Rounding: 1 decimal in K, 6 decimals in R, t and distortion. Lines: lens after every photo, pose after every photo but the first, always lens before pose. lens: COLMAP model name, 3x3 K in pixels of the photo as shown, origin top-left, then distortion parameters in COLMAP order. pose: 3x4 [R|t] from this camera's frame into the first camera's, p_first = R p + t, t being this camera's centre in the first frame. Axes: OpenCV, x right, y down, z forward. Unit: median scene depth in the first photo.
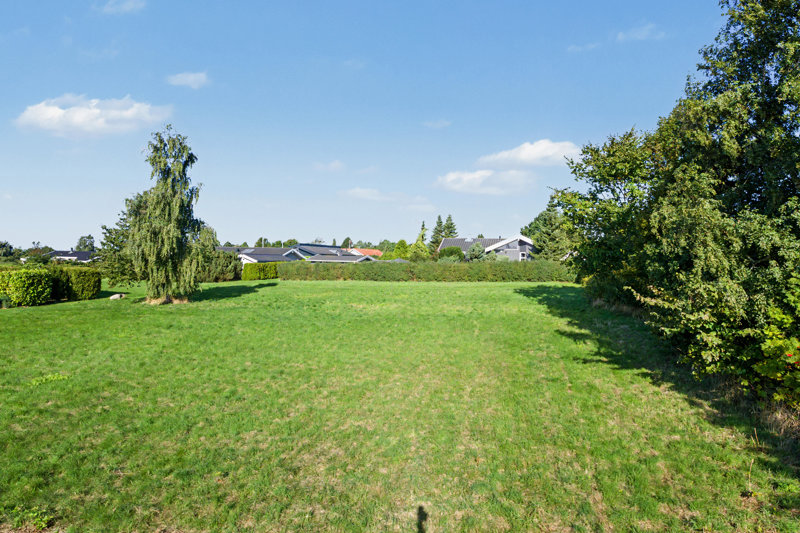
lens RADIAL K [[445.2, 0, 399.6], [0, 445.2, 264.0], [0, 0, 1]] dist [0.001350, 0.000887]
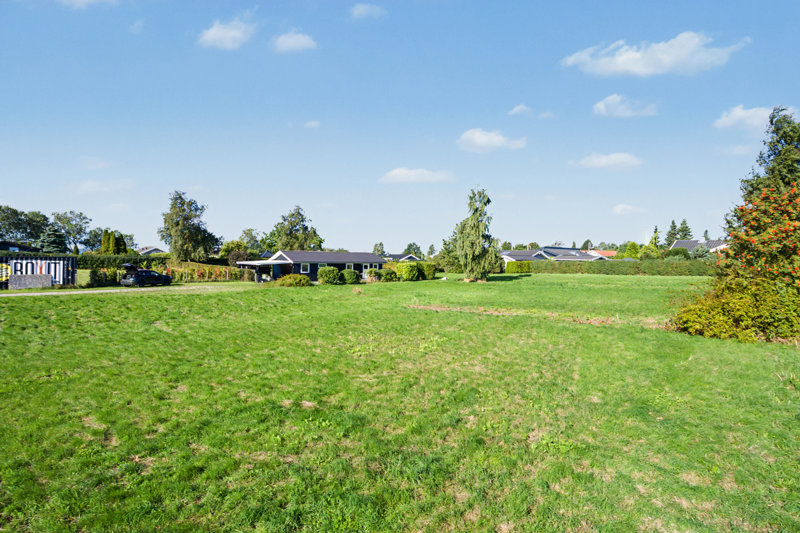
lens RADIAL K [[445.2, 0, 398.0], [0, 445.2, 252.9], [0, 0, 1]] dist [0.001350, 0.000887]
pose [[0.866853, -0.008608, -0.498490, 0.065158], [-0.006914, 0.999547, -0.029283, 0.015950], [0.498516, 0.028831, 0.866401, -0.439261]]
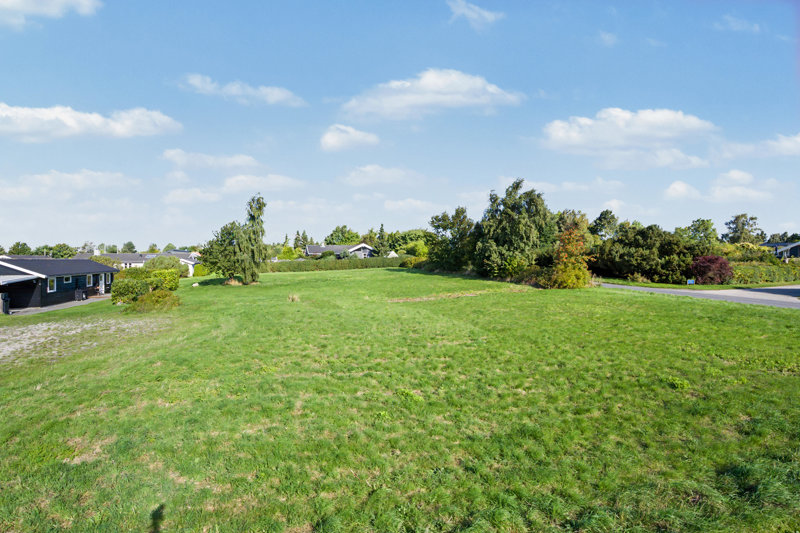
lens RADIAL K [[390.0, 0, 397.7], [0, 390.0, 259.3], [0, 0, 1]] dist [-0.022246, -0.000086]
pose [[0.812736, -0.028703, 0.581925, -0.583931], [0.032892, 0.999453, 0.003358, -0.002015], [-0.581703, 0.016412, 0.813235, -0.423730]]
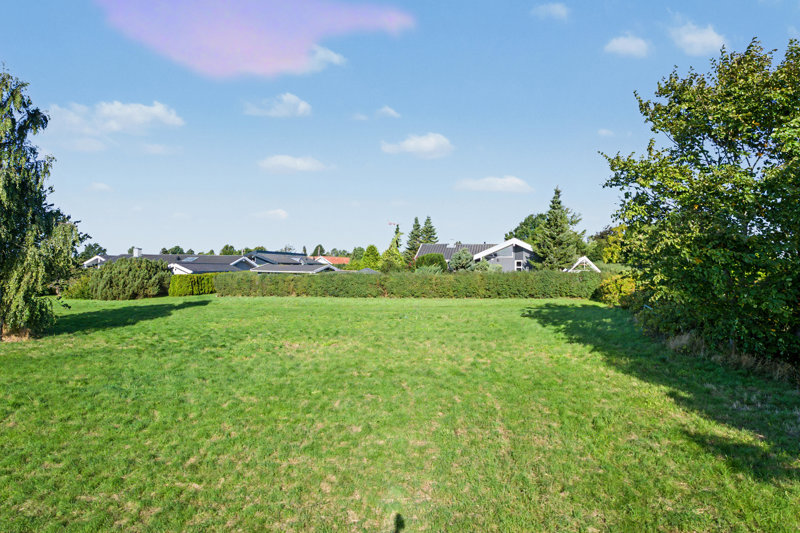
lens RADIAL K [[445.2, 0, 396.6], [0, 445.2, 266.3], [0, 0, 1]] dist [0.001350, 0.000887]
pose [[0.998941, -0.002773, 0.045920, 0.016083], [0.003349, 0.999917, -0.012468, -0.006297], [-0.045881, 0.012608, 0.998867, 0.203200]]
